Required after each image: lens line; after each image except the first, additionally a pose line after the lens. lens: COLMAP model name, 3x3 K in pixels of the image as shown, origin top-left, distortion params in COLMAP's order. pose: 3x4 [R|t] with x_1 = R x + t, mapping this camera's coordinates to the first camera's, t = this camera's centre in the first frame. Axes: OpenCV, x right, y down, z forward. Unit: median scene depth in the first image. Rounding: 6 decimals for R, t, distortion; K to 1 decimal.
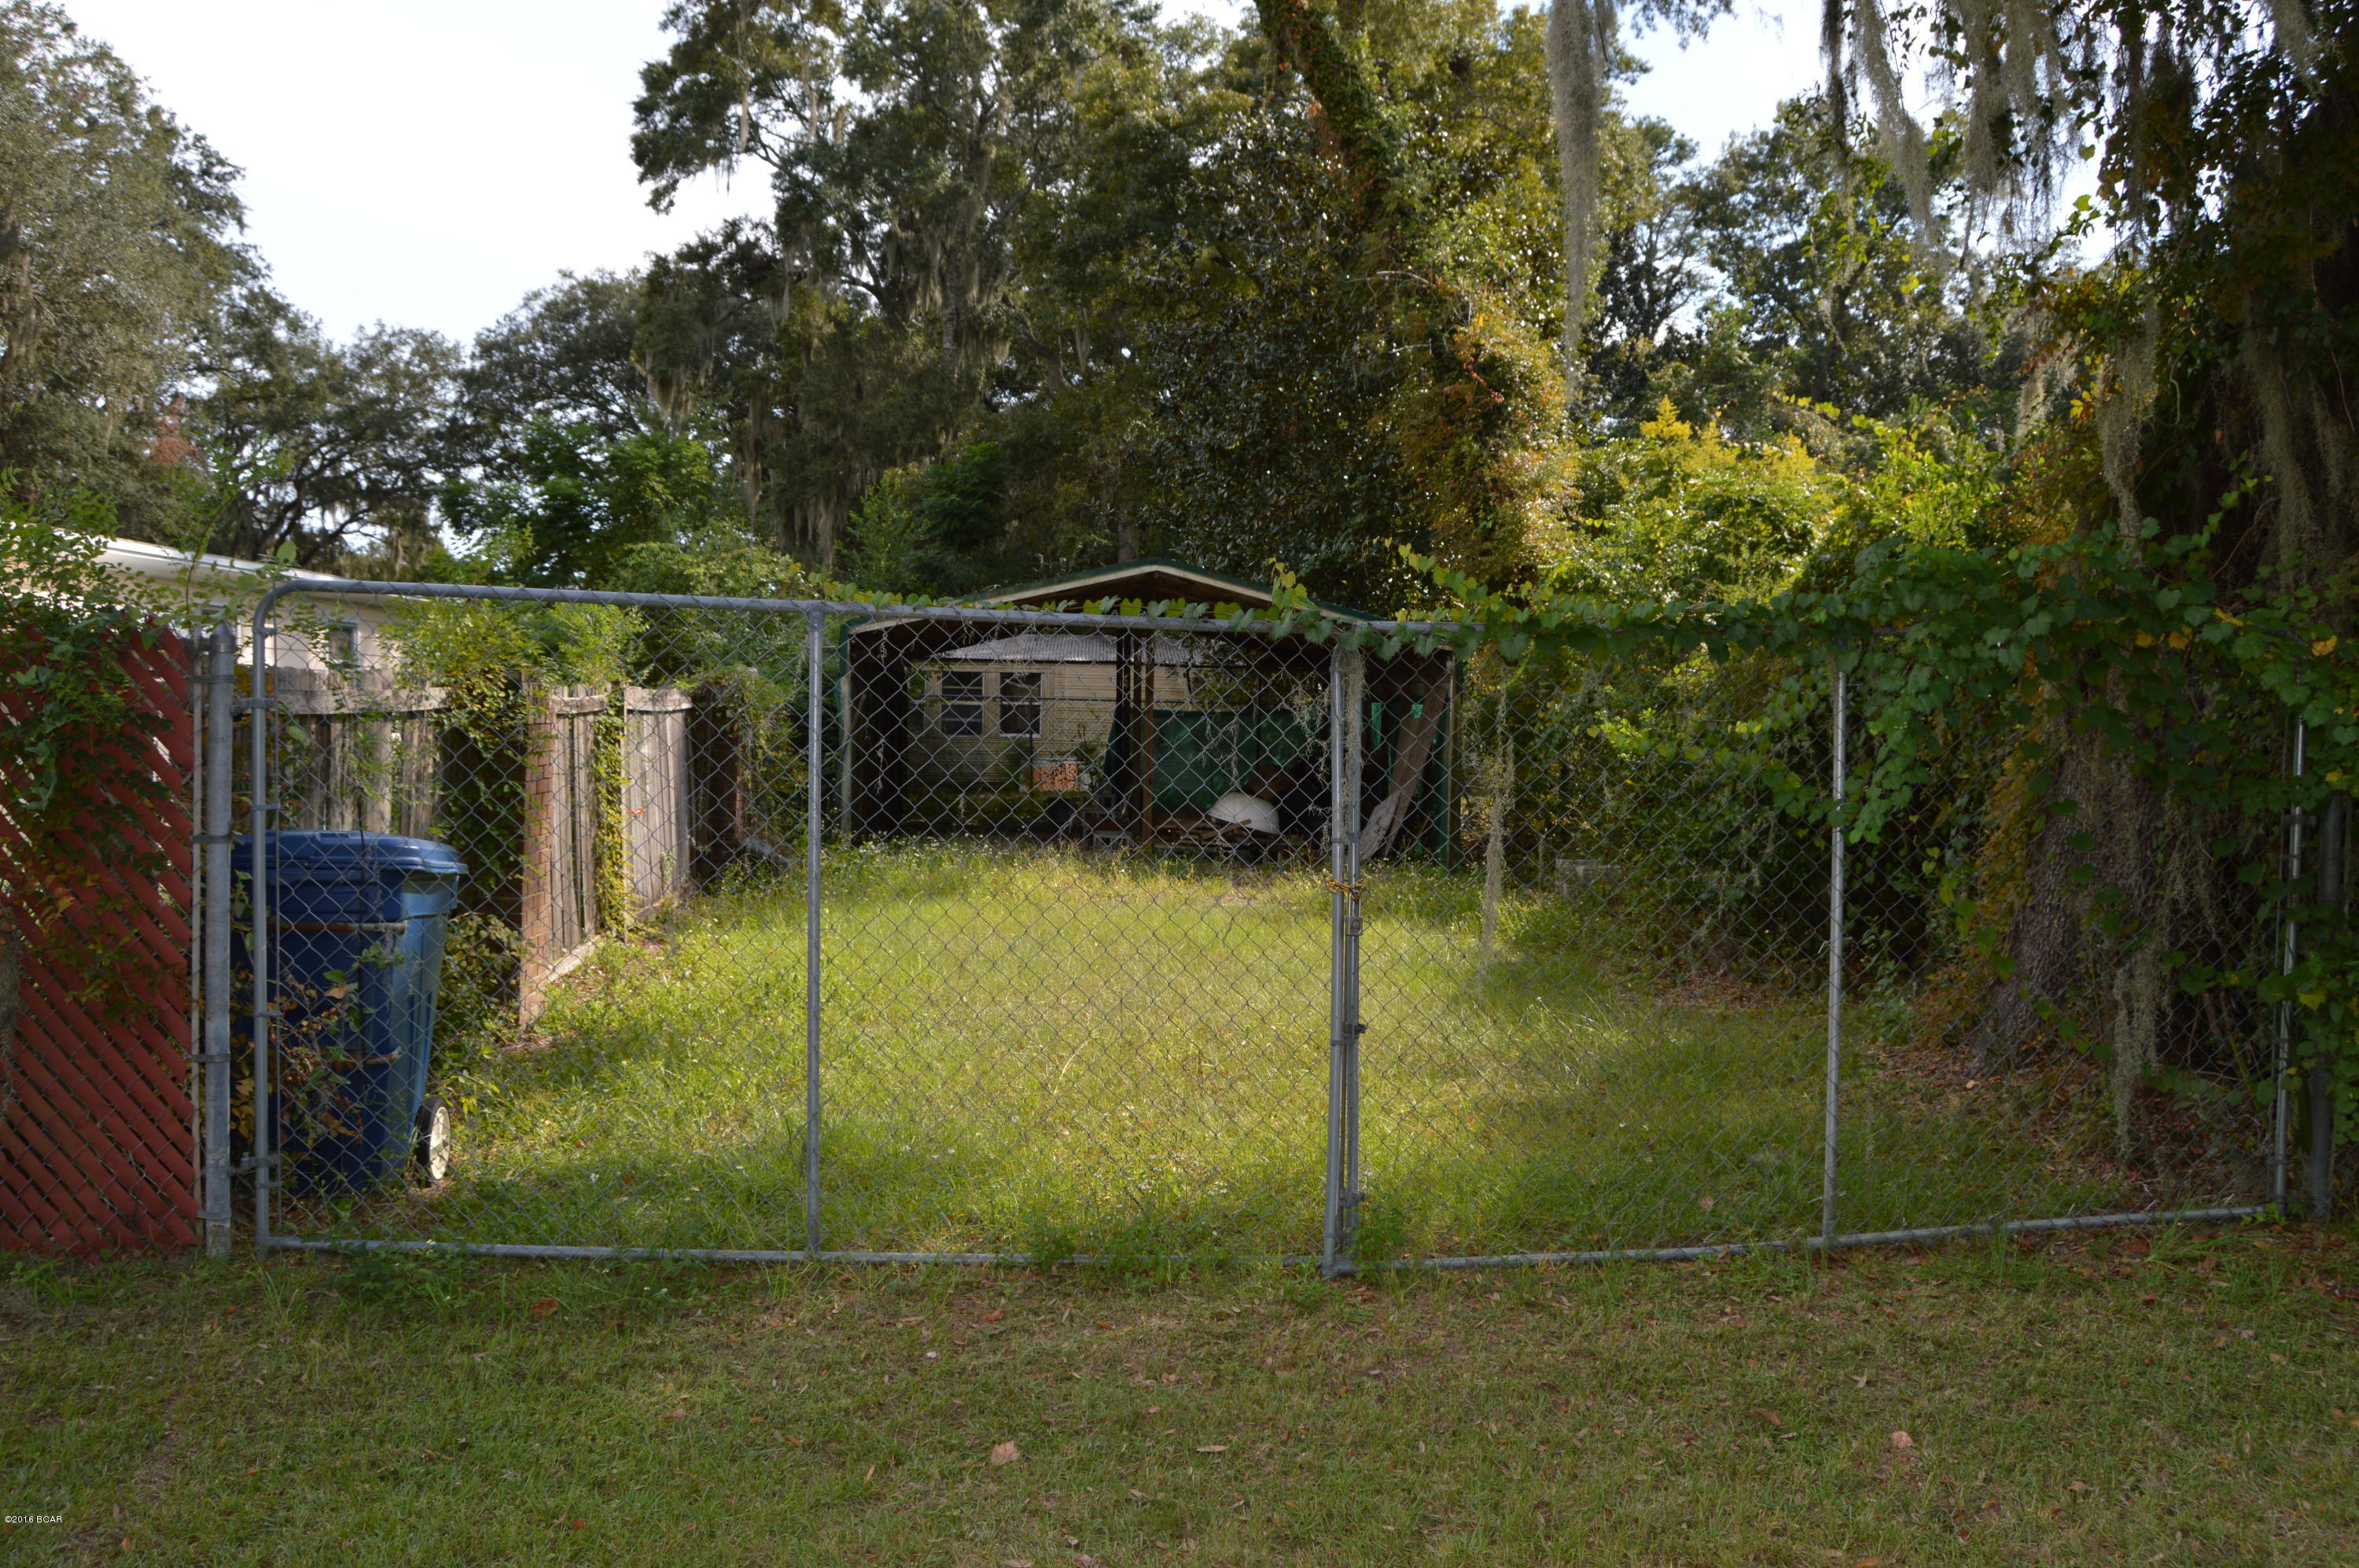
lens RADIAL K [[1872.5, 0, 1178.4], [0, 1872.5, 785.6], [0, 0, 1]] dist [-0.093926, 0.035352]
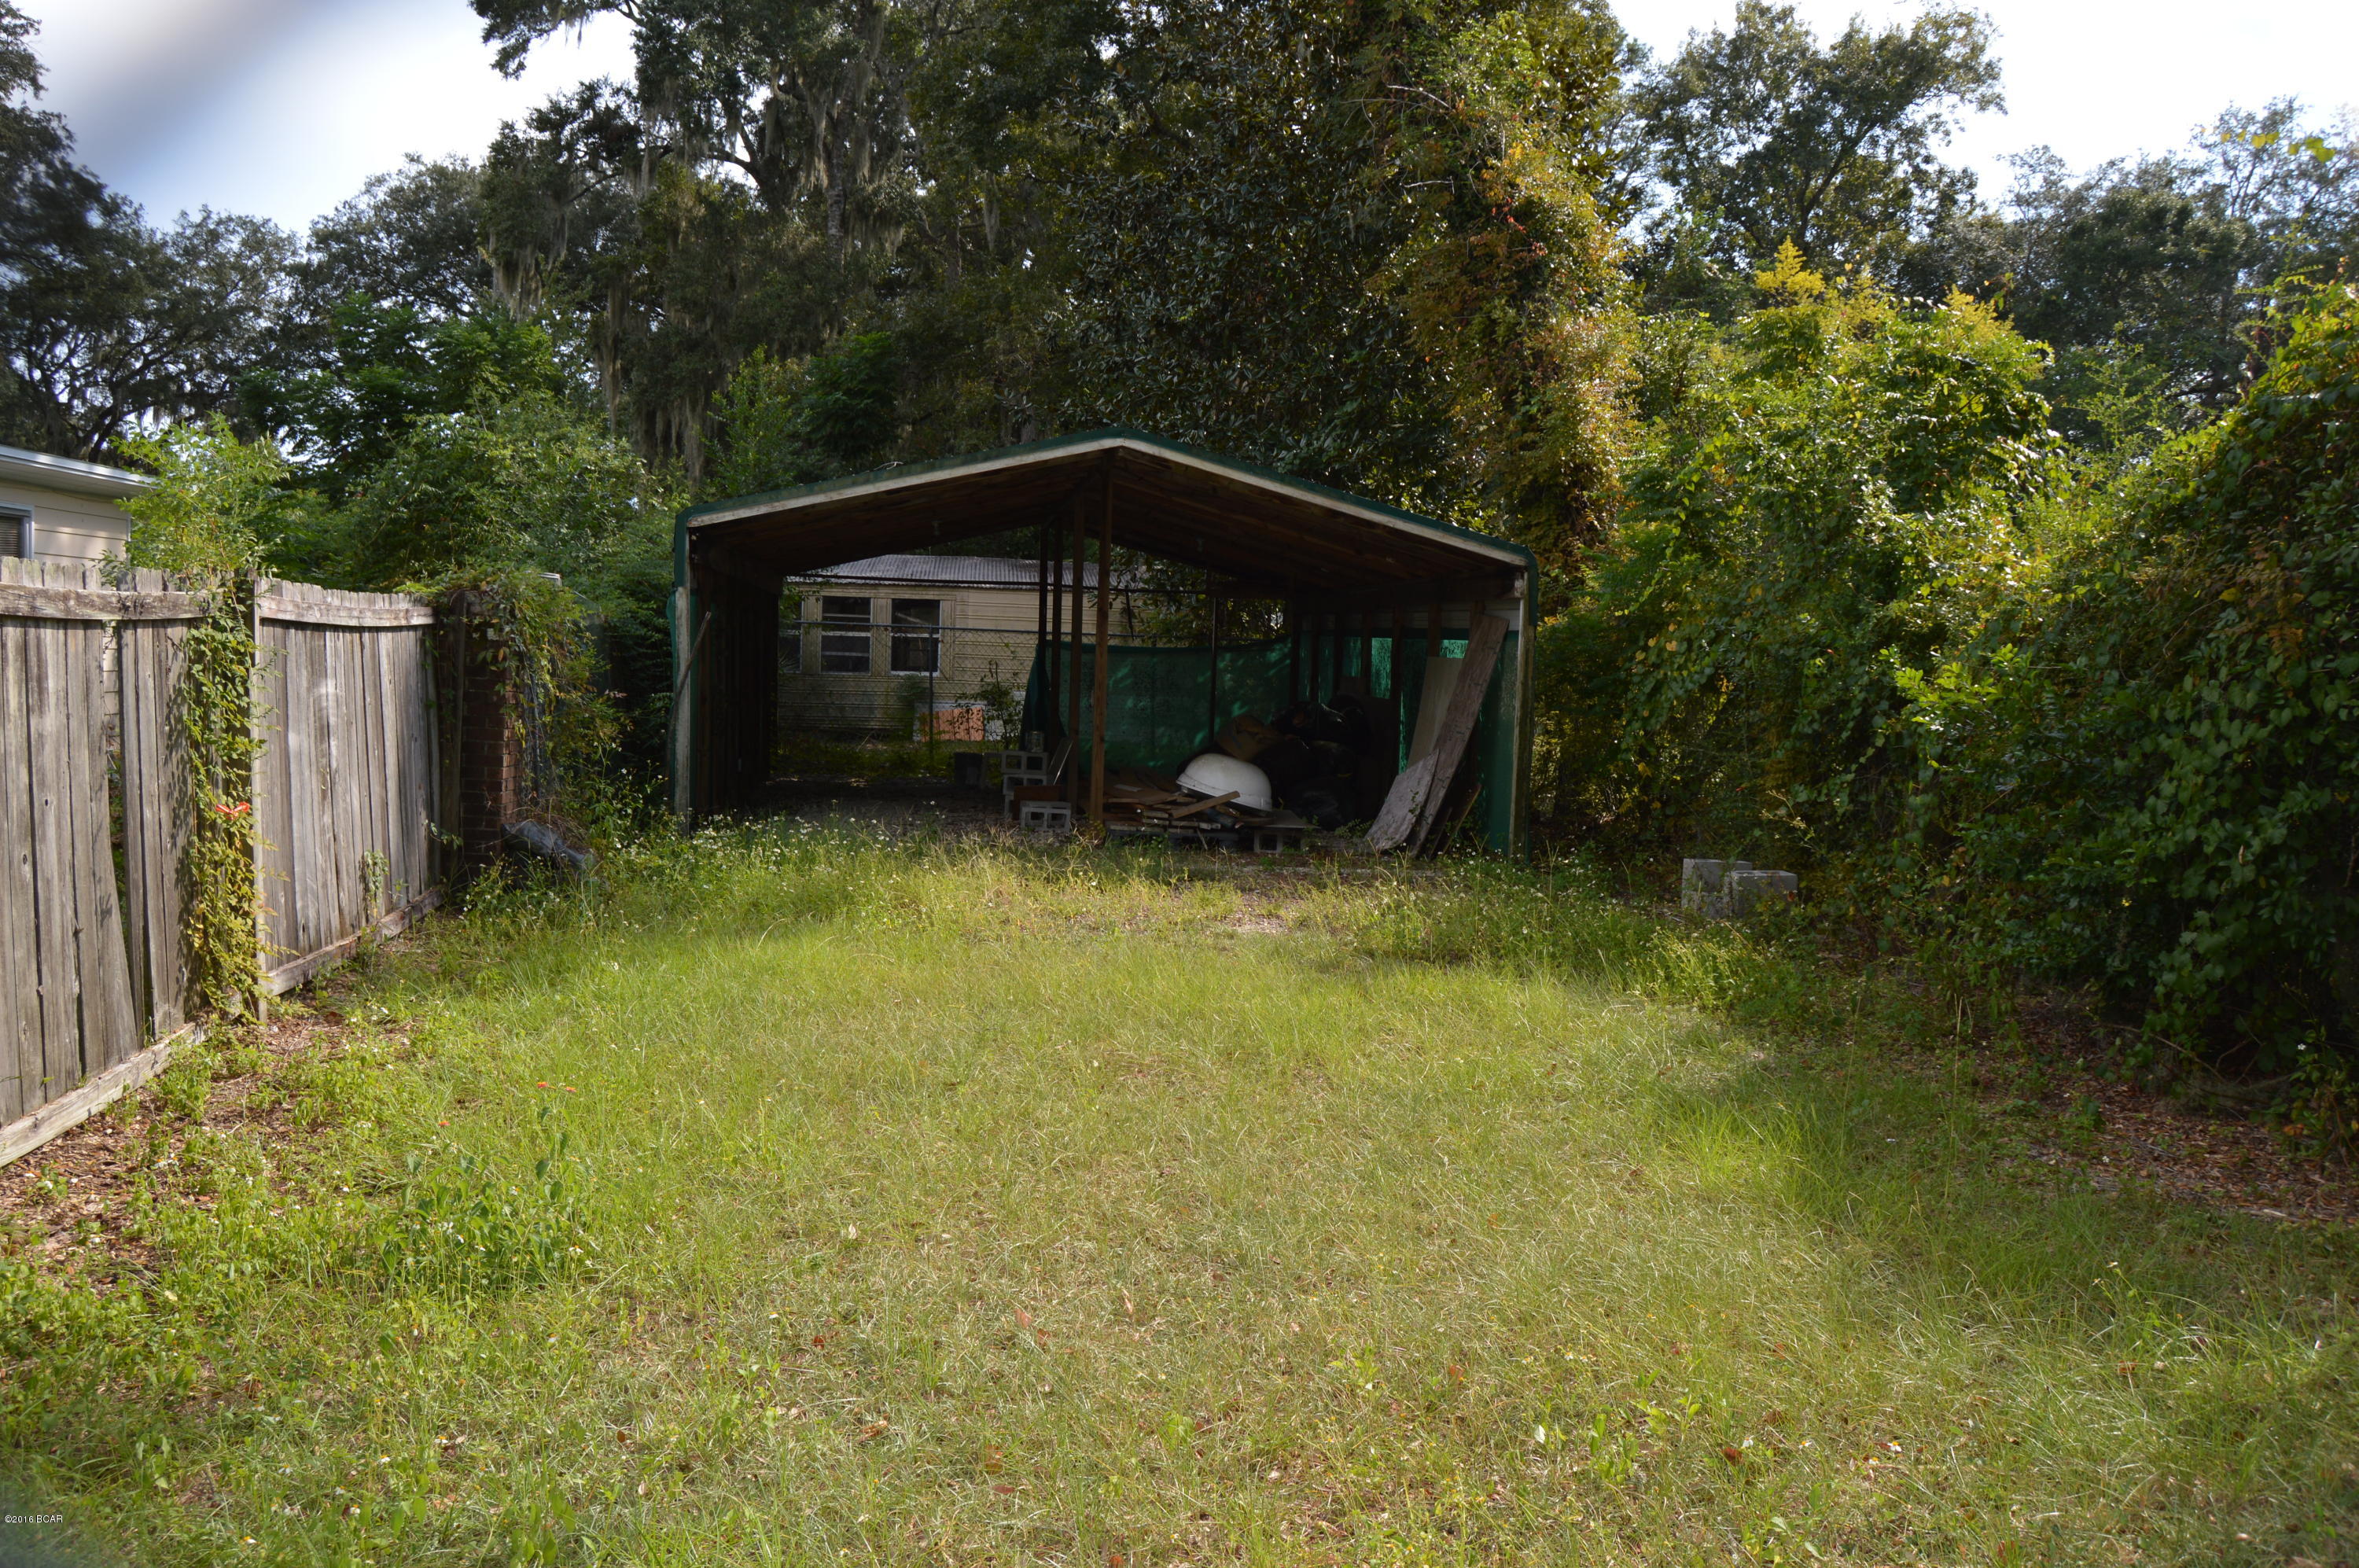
lens RADIAL K [[1872.5, 0, 1129.0], [0, 1872.5, 813.6], [0, 0, 1]] dist [-0.093926, 0.035352]
pose [[0.999269, 0.012230, 0.036227, -0.013327], [-0.013897, 0.998839, 0.046131, -0.002866], [-0.035621, -0.046600, 0.998278, 0.113554]]
